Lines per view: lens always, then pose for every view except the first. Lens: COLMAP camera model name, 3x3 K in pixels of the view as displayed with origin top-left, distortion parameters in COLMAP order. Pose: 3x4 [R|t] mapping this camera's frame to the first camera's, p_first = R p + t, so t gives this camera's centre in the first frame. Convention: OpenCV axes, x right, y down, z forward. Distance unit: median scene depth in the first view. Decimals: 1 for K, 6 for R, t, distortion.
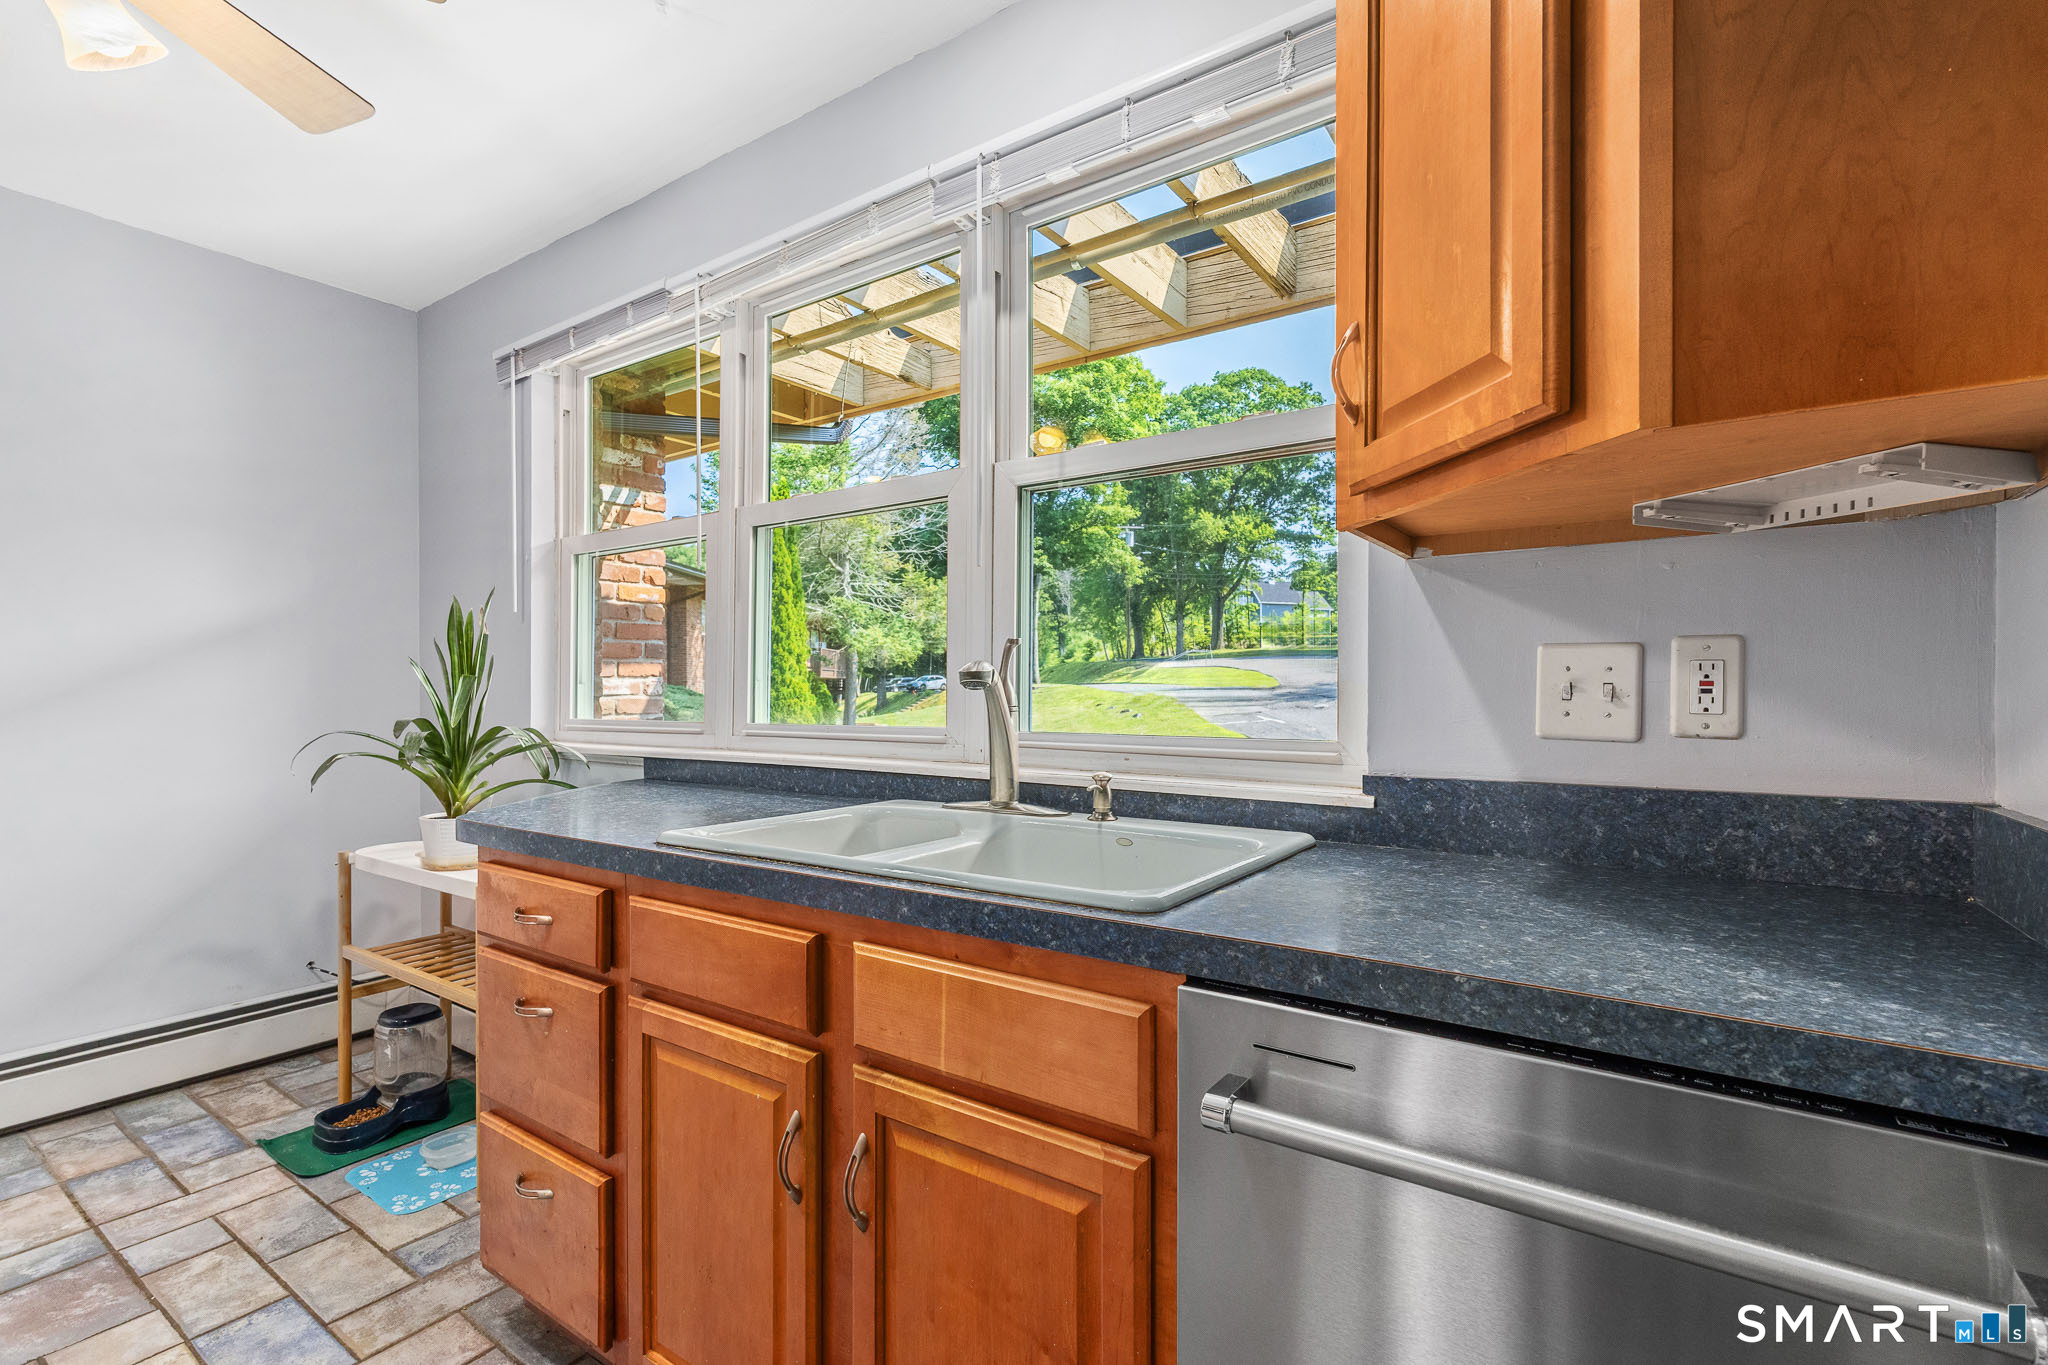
lens RADIAL K [[925.0, 0, 1026.4], [0, 925.0, 688.6], [0, 0, 1]] dist [0.005085, 0.000540]
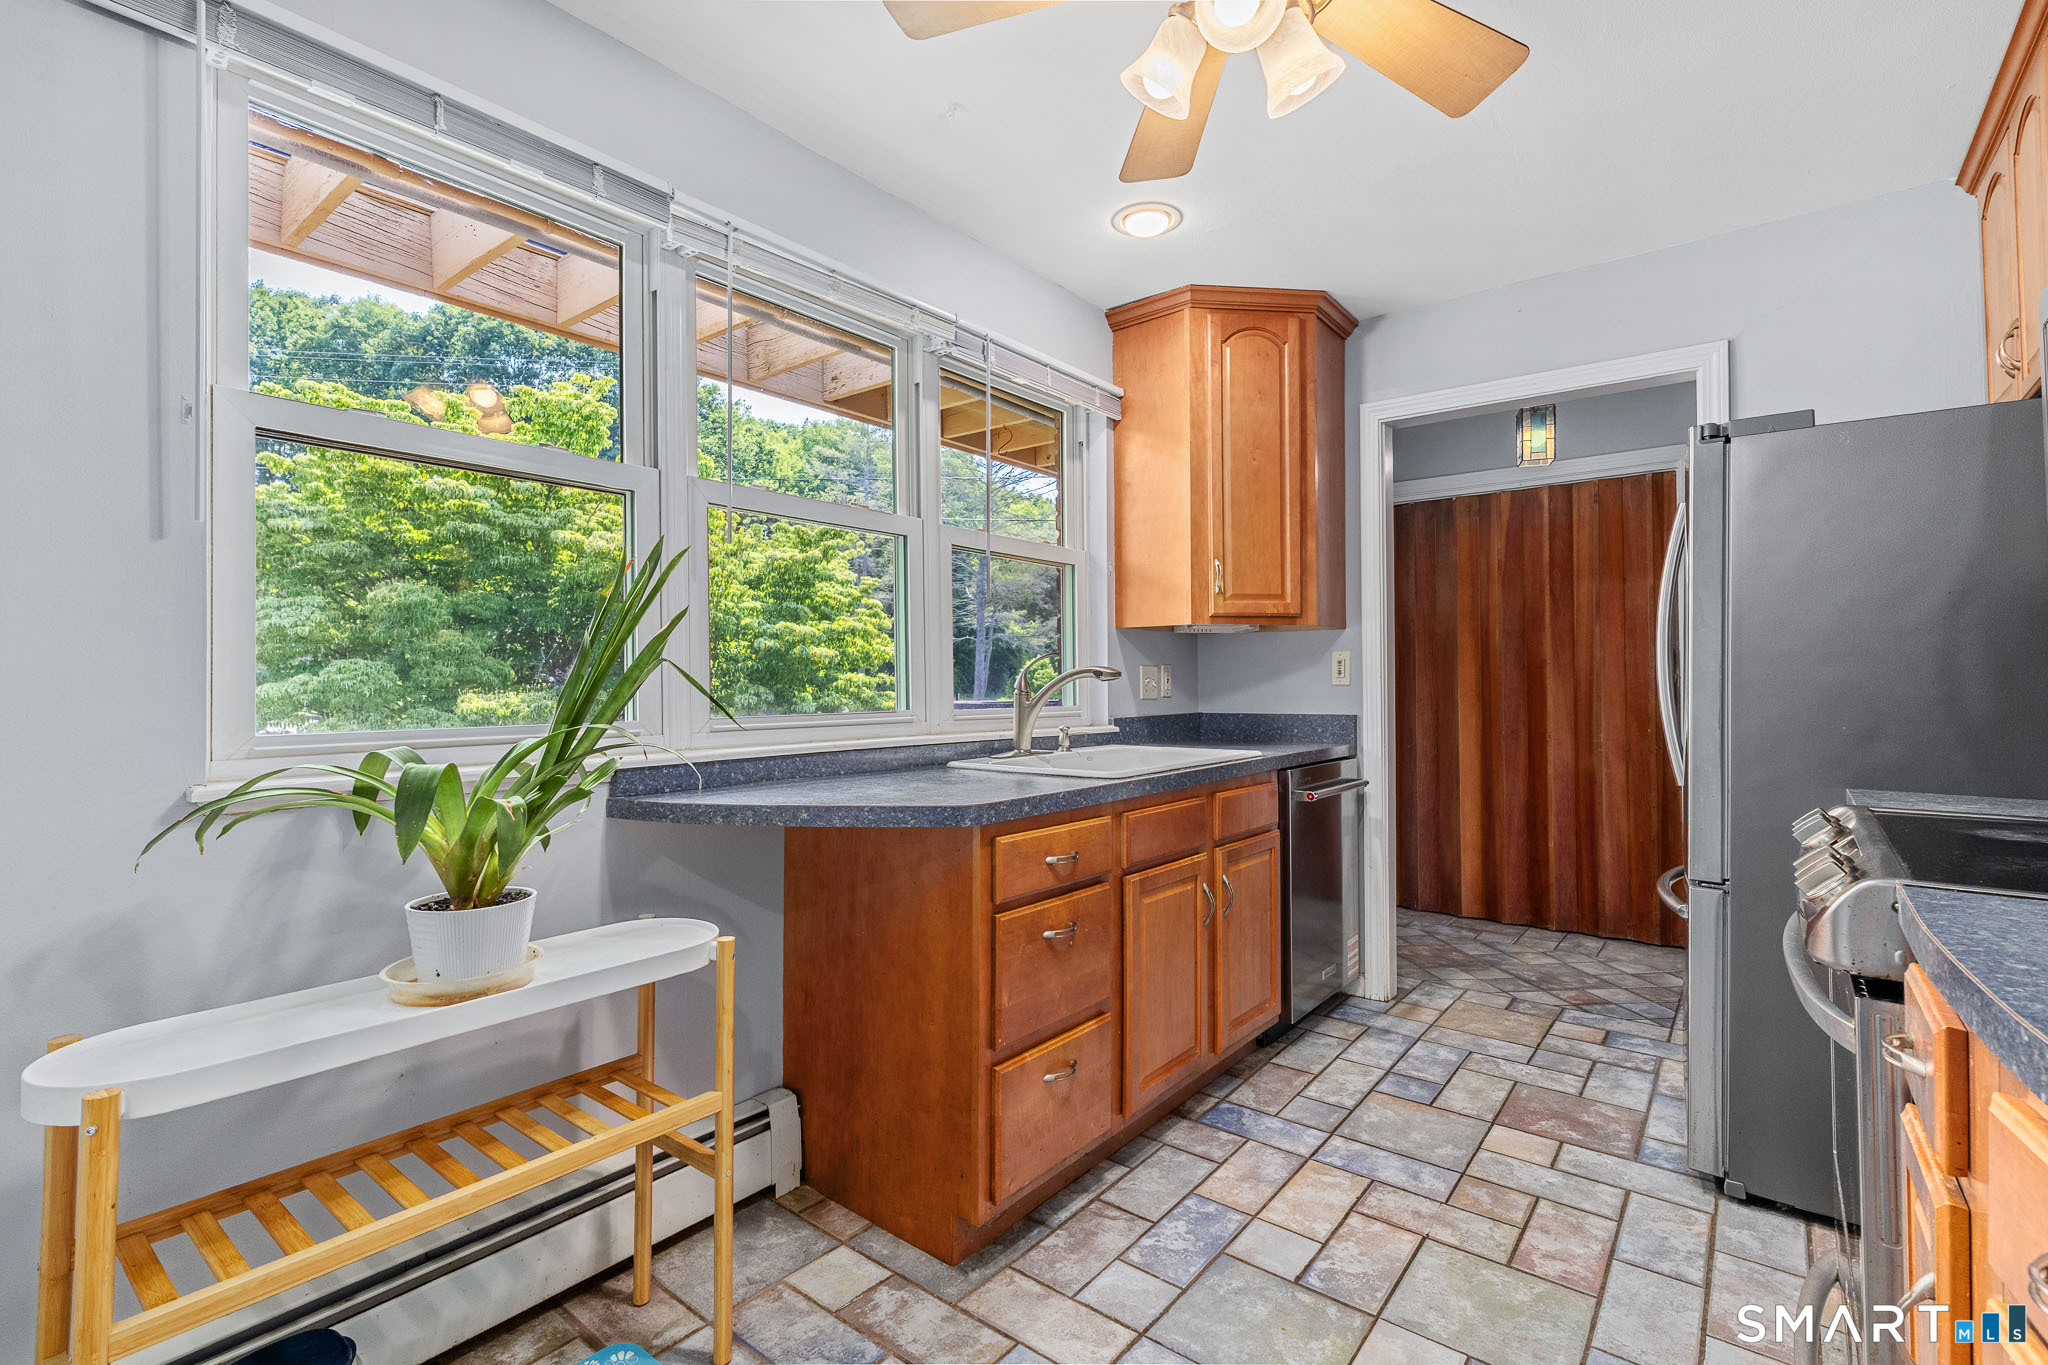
lens RADIAL K [[925.0, 0, 1026.4], [0, 925.0, 688.6], [0, 0, 1]] dist [0.005085, 0.000540]
pose [[0.067523, -0.000175, 0.997718, -1.194572], [0.004074, 0.999992, -0.000101, 0.009093], [-0.997709, 0.004071, 0.067523, 0.627457]]
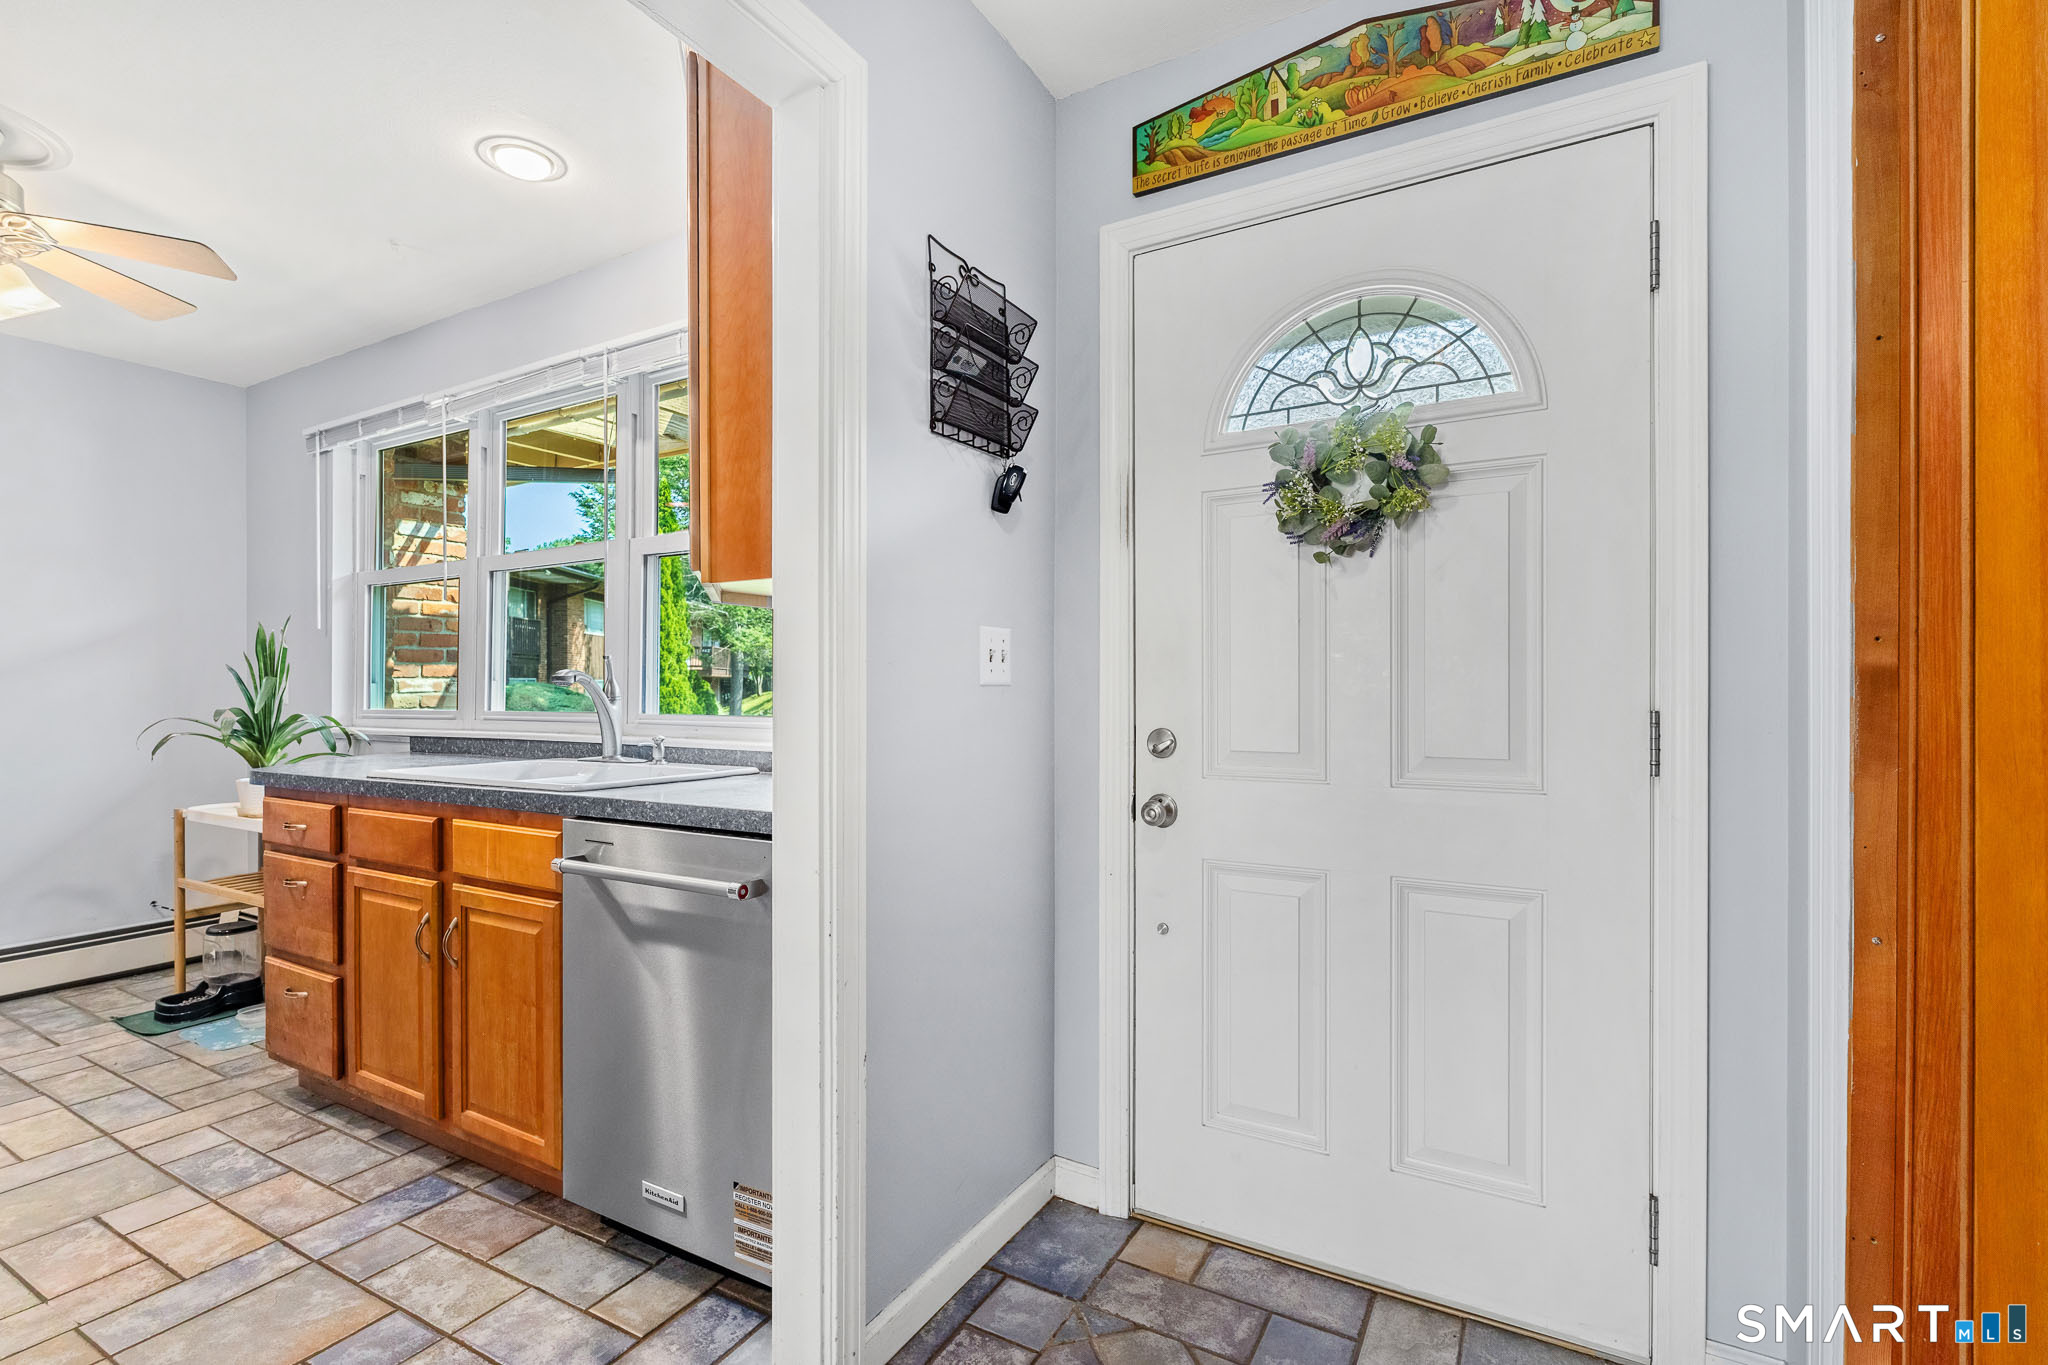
lens RADIAL K [[934.8, 0, 1024.0], [0, 934.8, 682.5], [0, 0, 1]] dist [-0.002467, -0.000428]
pose [[0.996012, -0.001417, 0.089212, 0.416663], [0.001857, 0.999987, -0.004843, 0.002804], [-0.089204, 0.004990, 0.996001, -0.522196]]
